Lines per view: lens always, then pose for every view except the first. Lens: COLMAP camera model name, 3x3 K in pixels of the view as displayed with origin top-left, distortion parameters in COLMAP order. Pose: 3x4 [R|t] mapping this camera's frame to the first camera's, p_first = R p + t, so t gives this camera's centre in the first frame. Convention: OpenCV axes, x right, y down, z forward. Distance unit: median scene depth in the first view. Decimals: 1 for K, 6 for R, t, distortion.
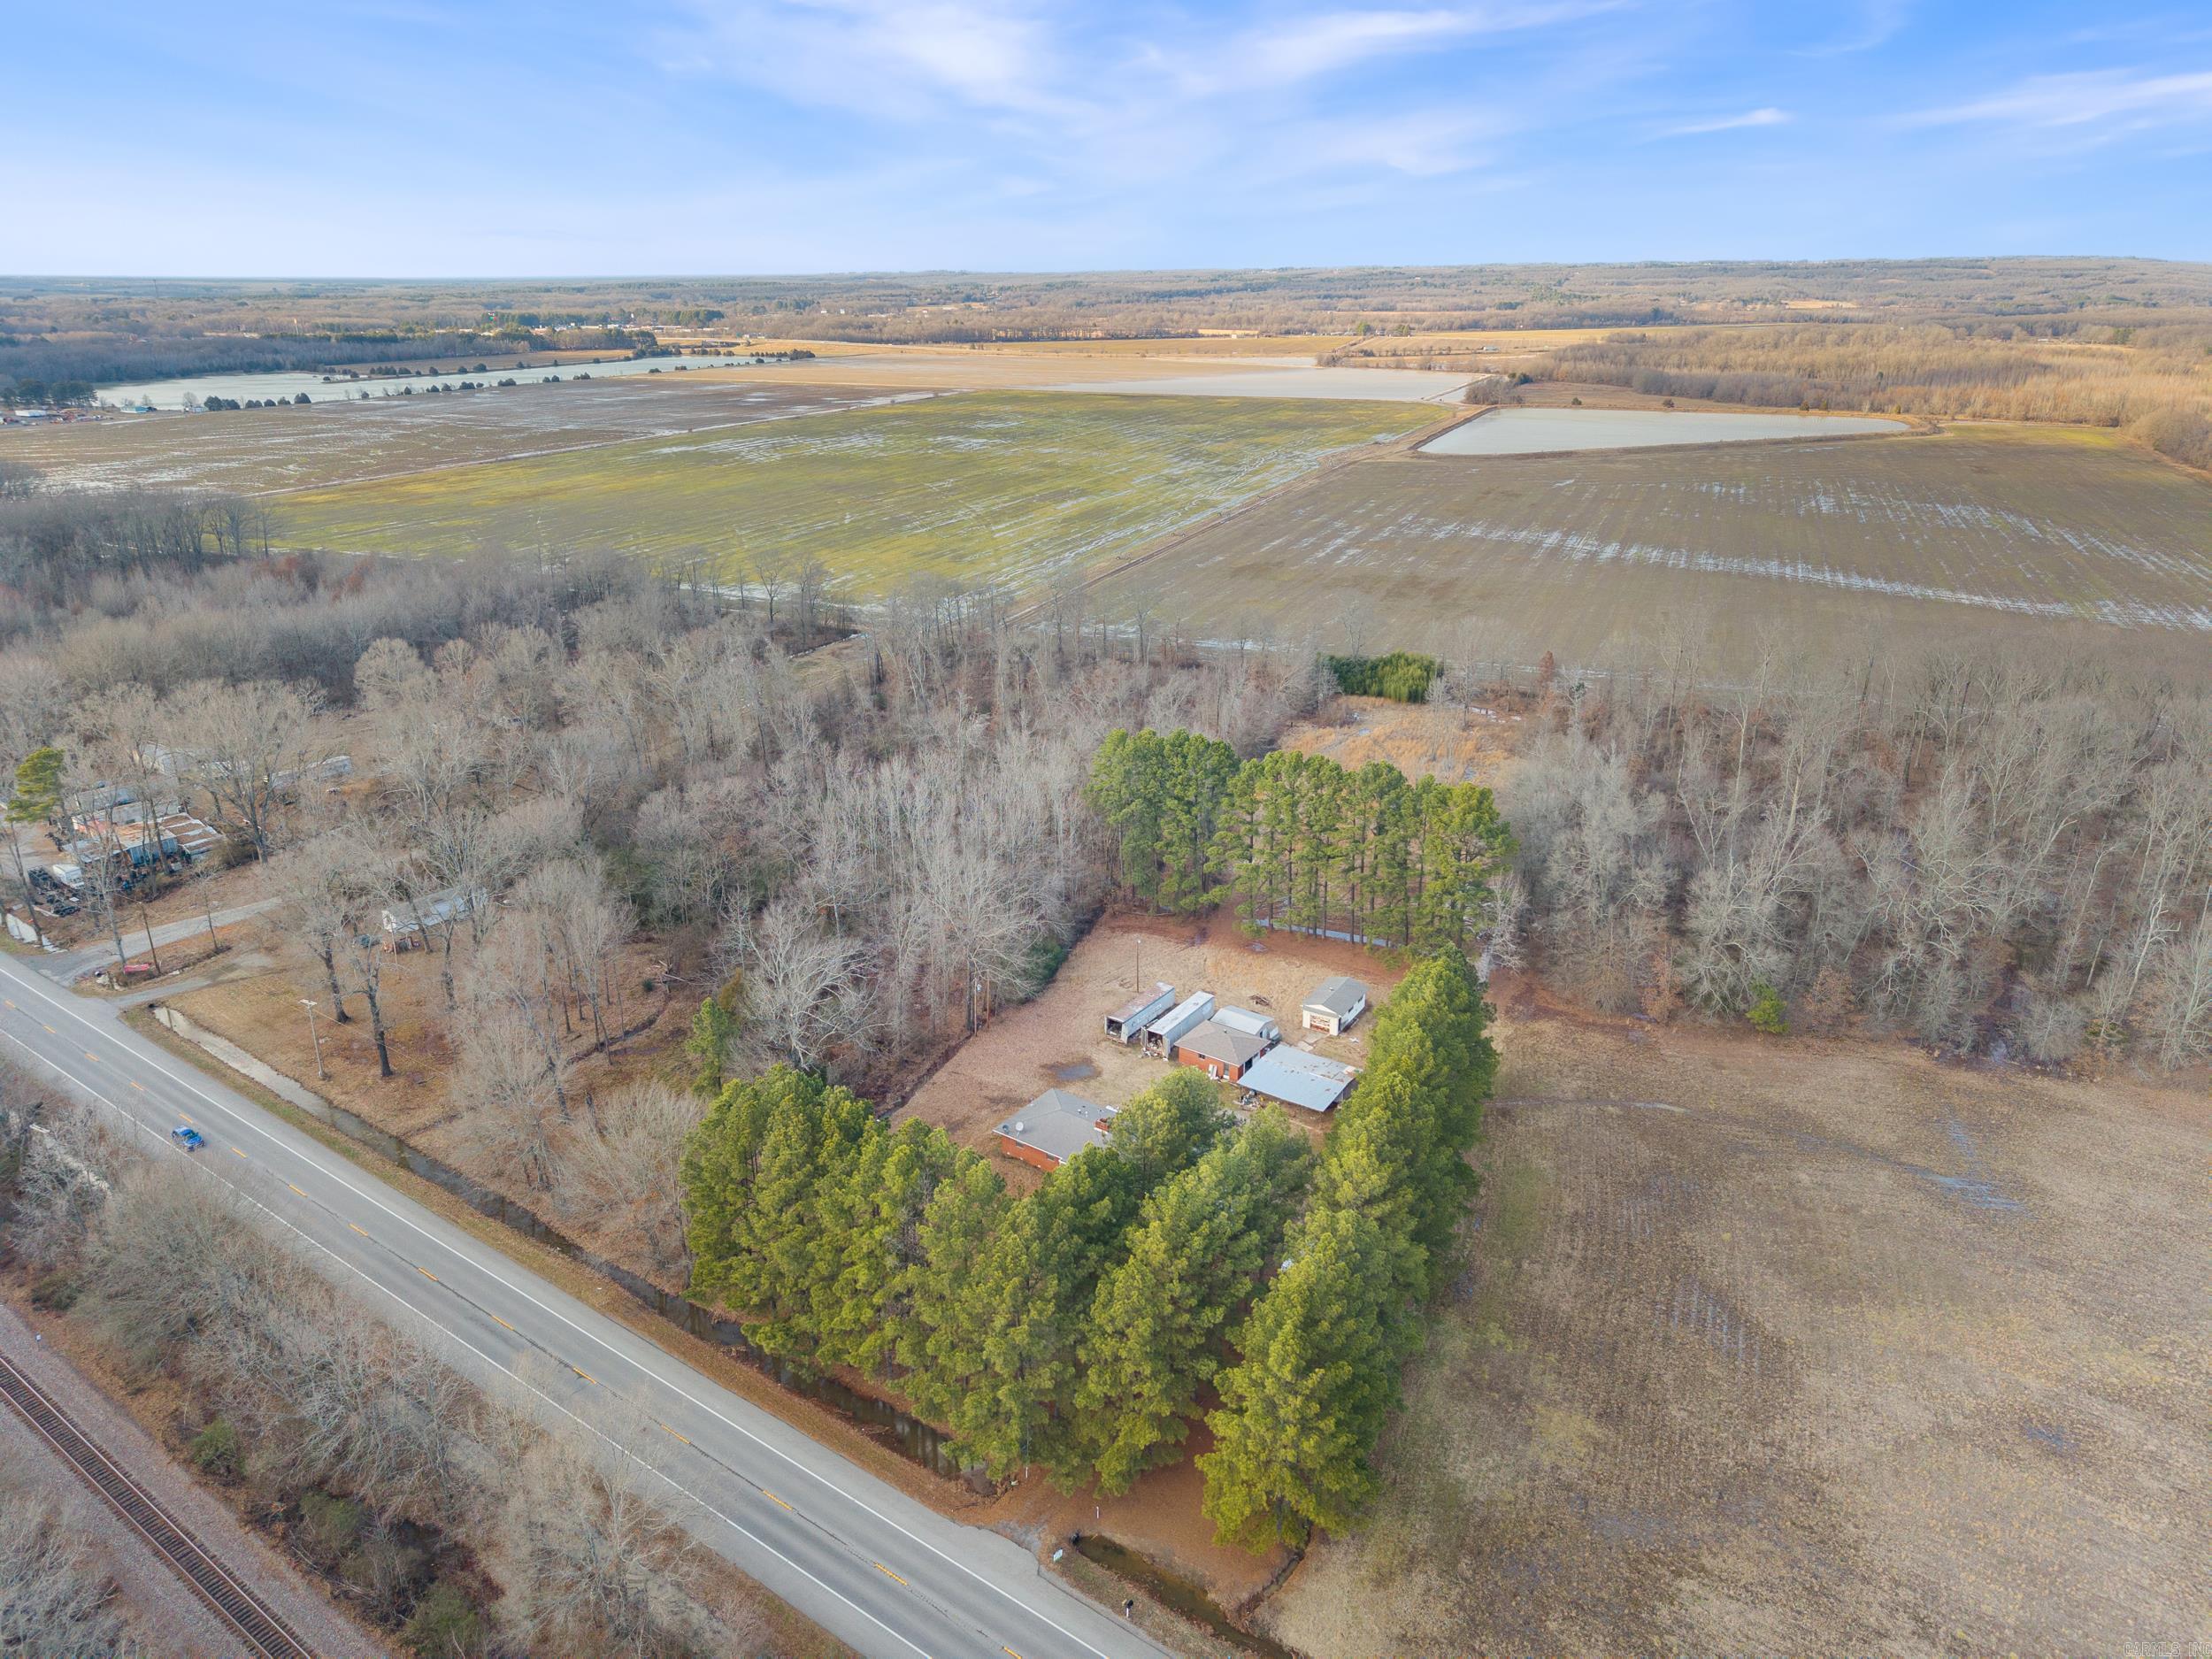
lens RADIAL K [[1481.2, 0, 1104.6], [0, 1481.2, 830.5], [0, 0, 1]] dist [0.024068, -0.020831]
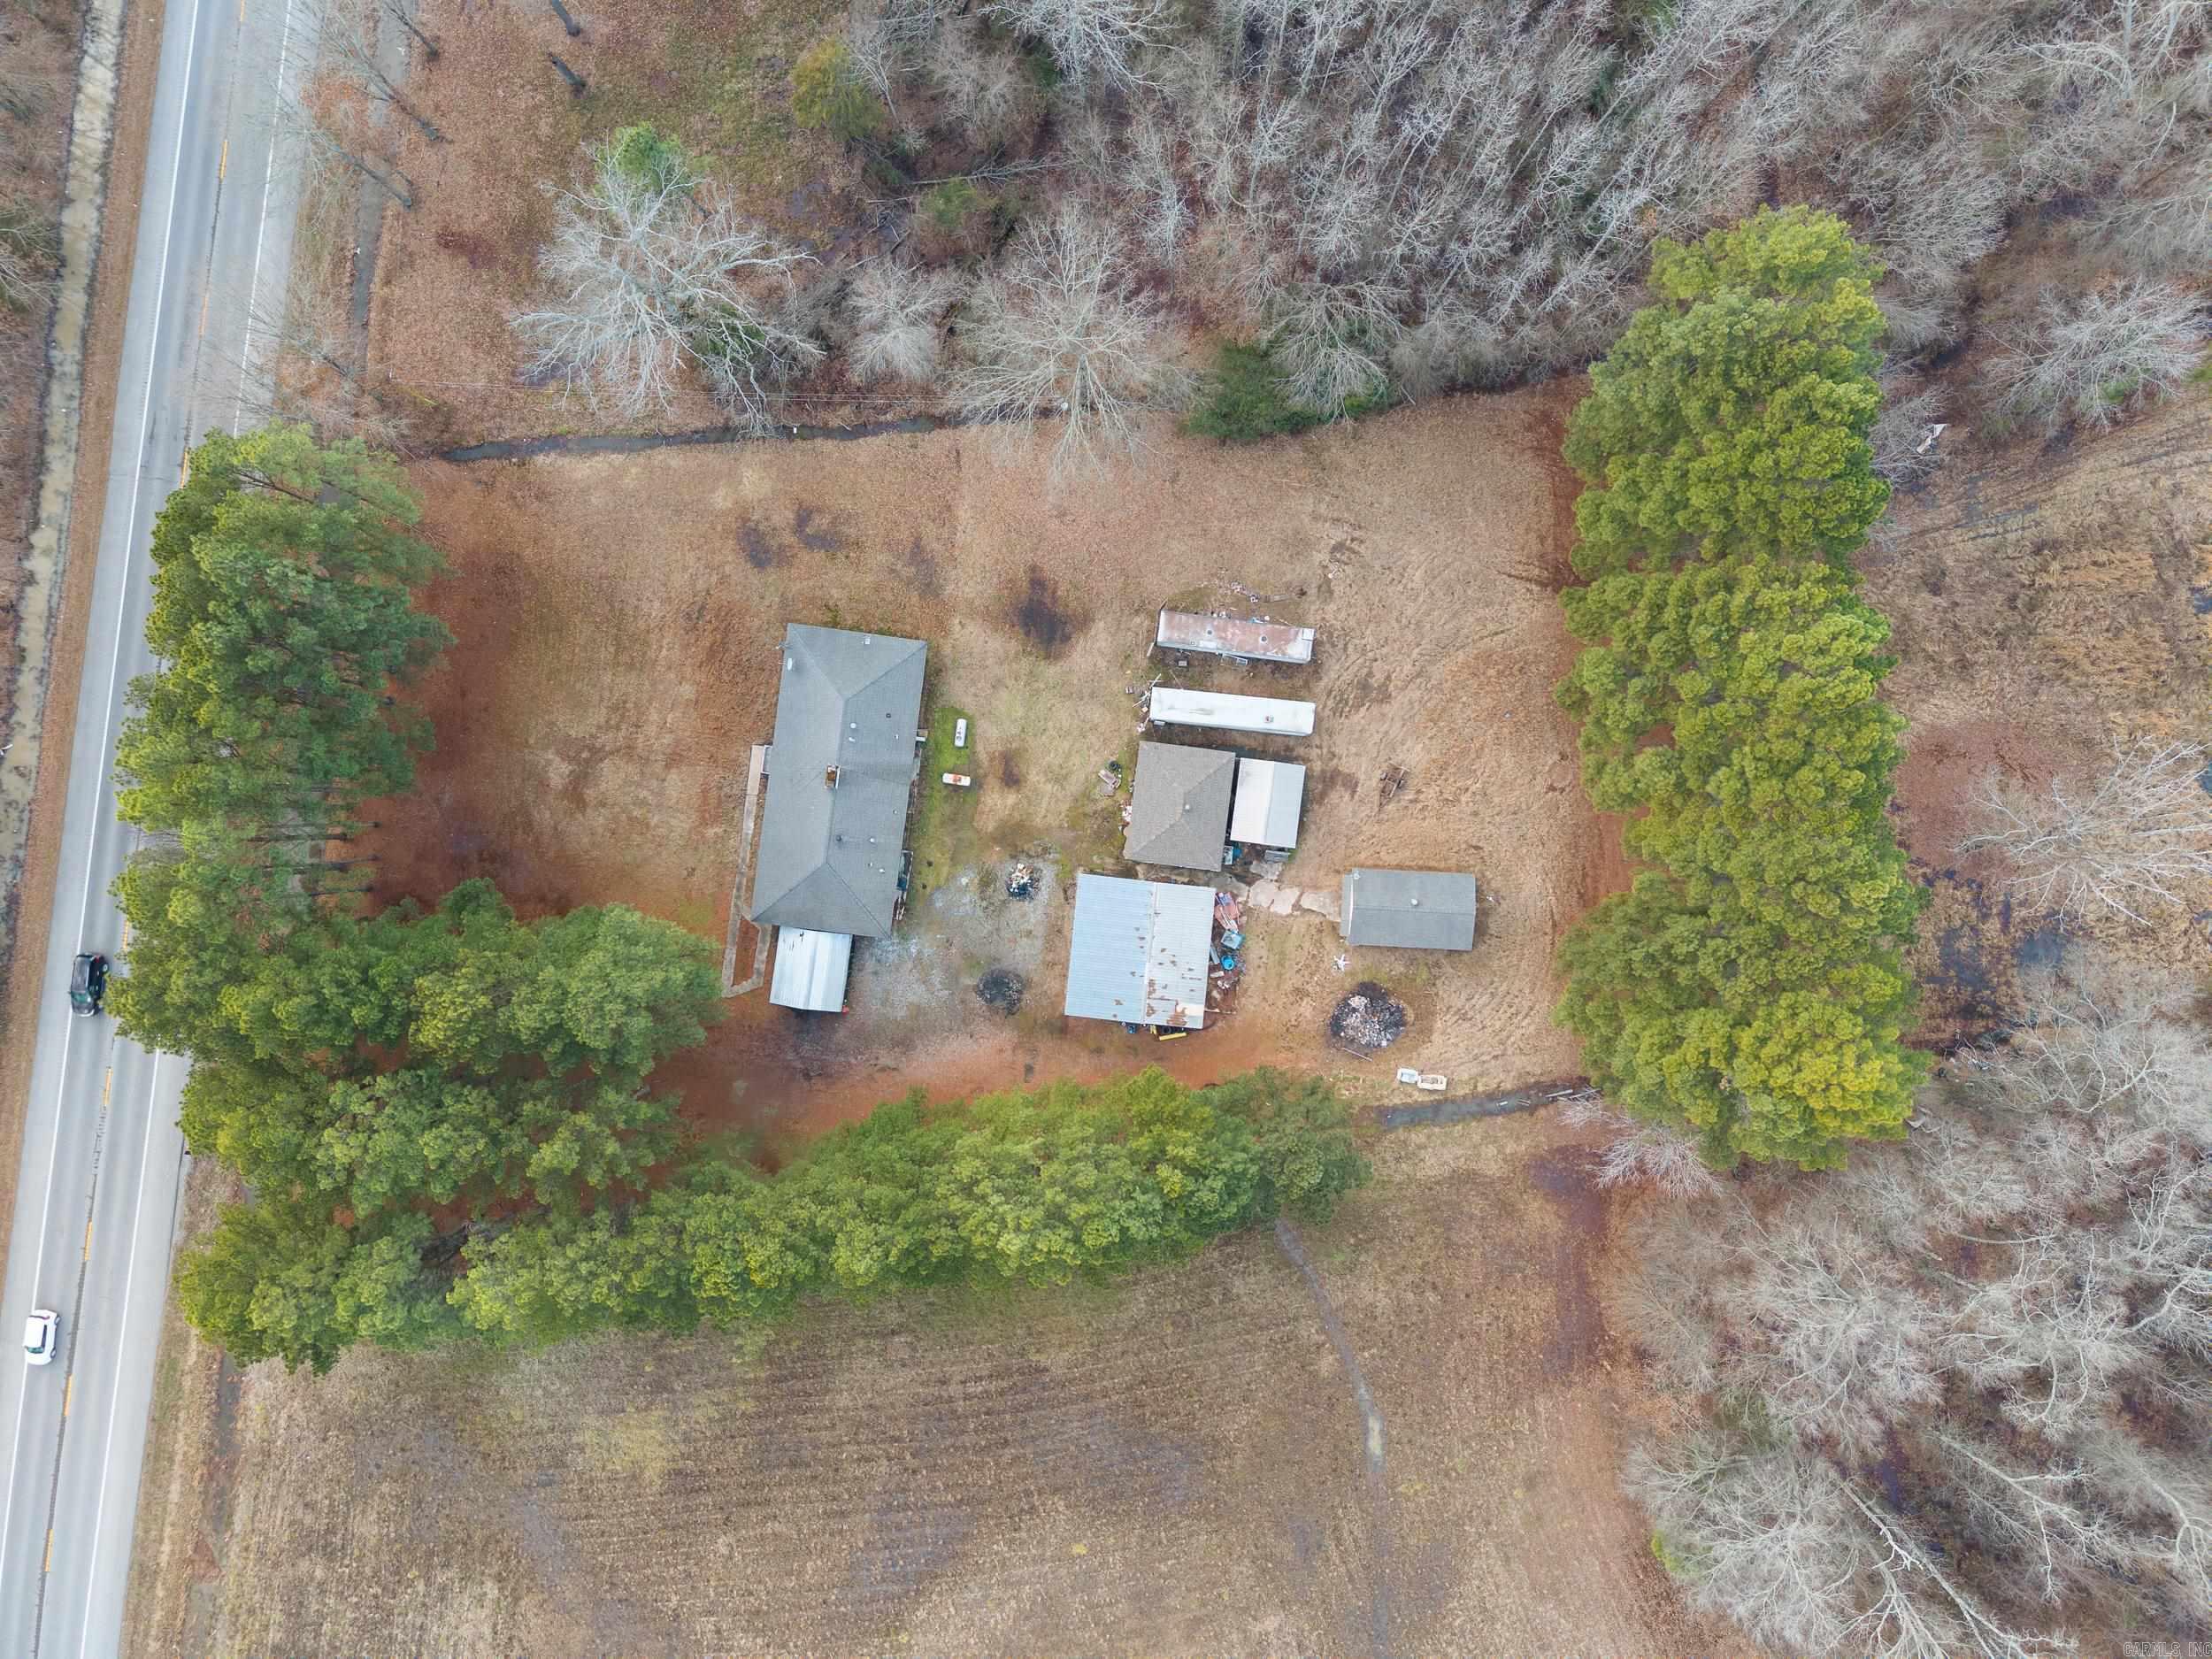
lens RADIAL K [[1481.2, 0, 1099.8], [0, 1481.2, 829.9], [0, 0, 1]] dist [0.024068, -0.020831]
pose [[0.472762, 0.881112, 0.011718, 0.052701], [-0.320067, 0.159312, 0.933904, -0.352360], [0.821008, -0.445264, 0.357332, 0.601506]]
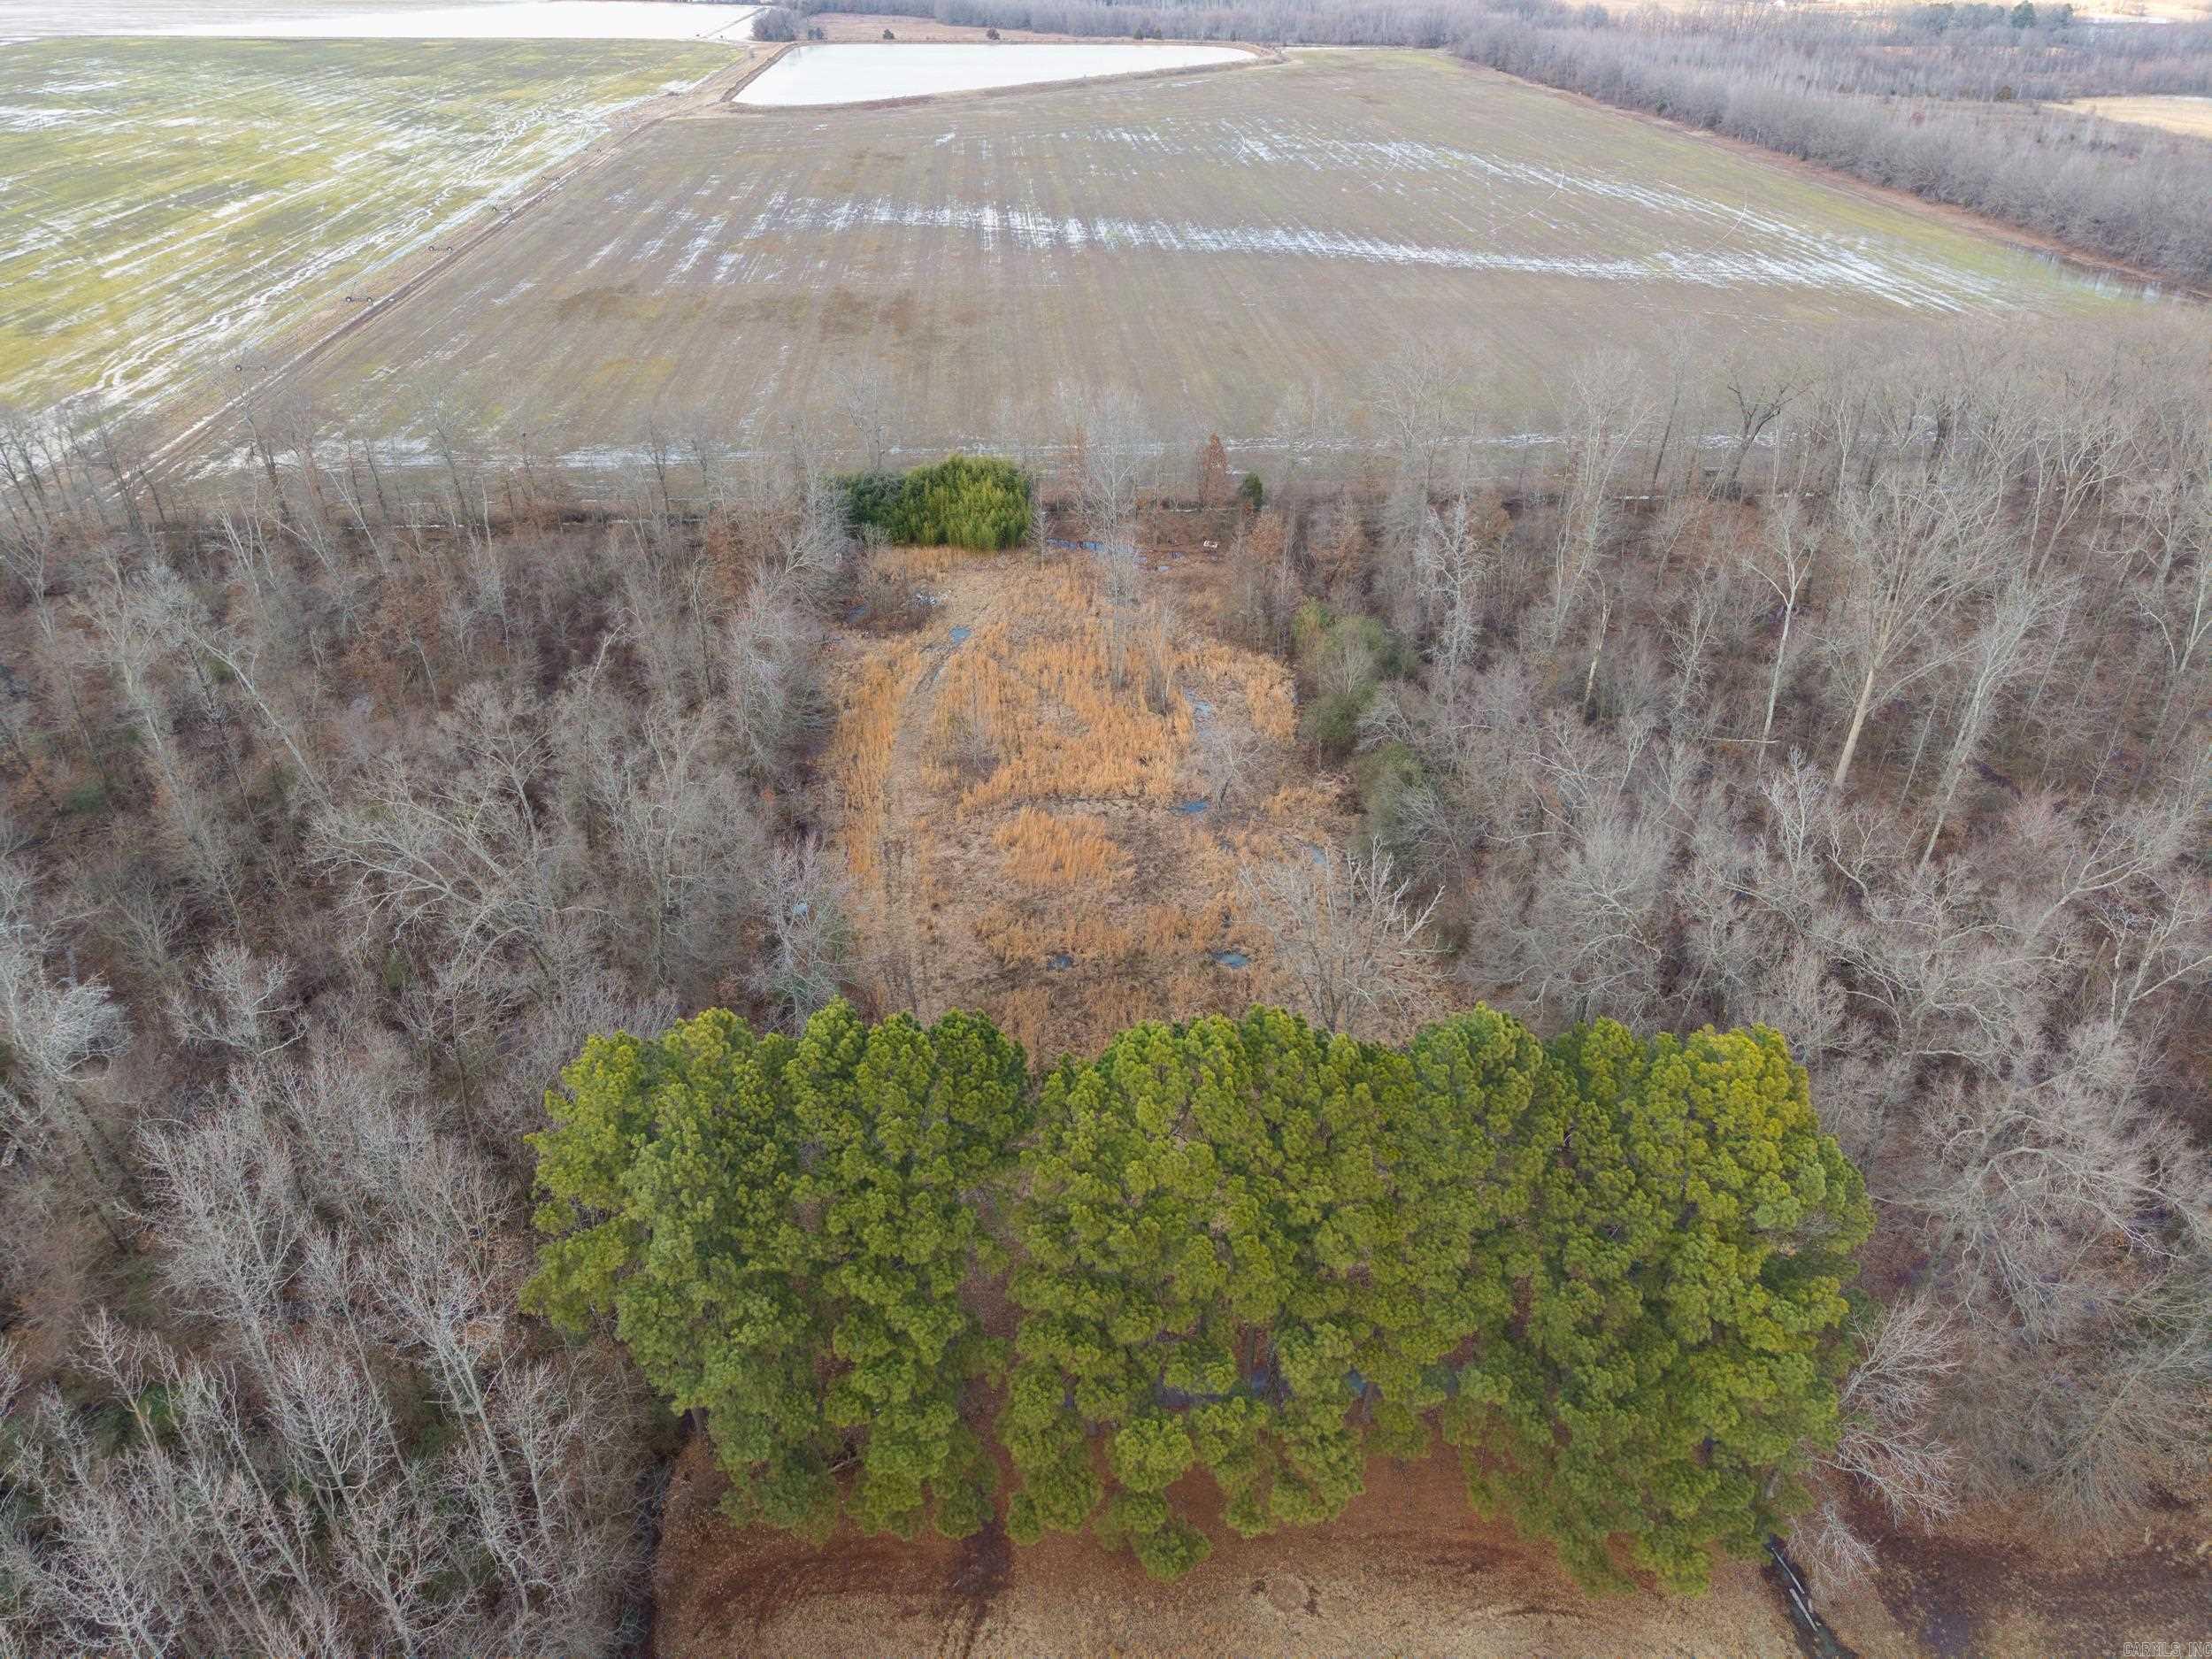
lens RADIAL K [[1481.2, 0, 1100.2], [0, 1481.2, 820.2], [0, 0, 1]] dist [0.024068, -0.020831]
pose [[0.891754, -0.229334, 0.390103, -0.007550], [0.149908, 0.963105, 0.223509, -0.159937], [-0.426968, -0.140836, 0.893232, 0.680429]]
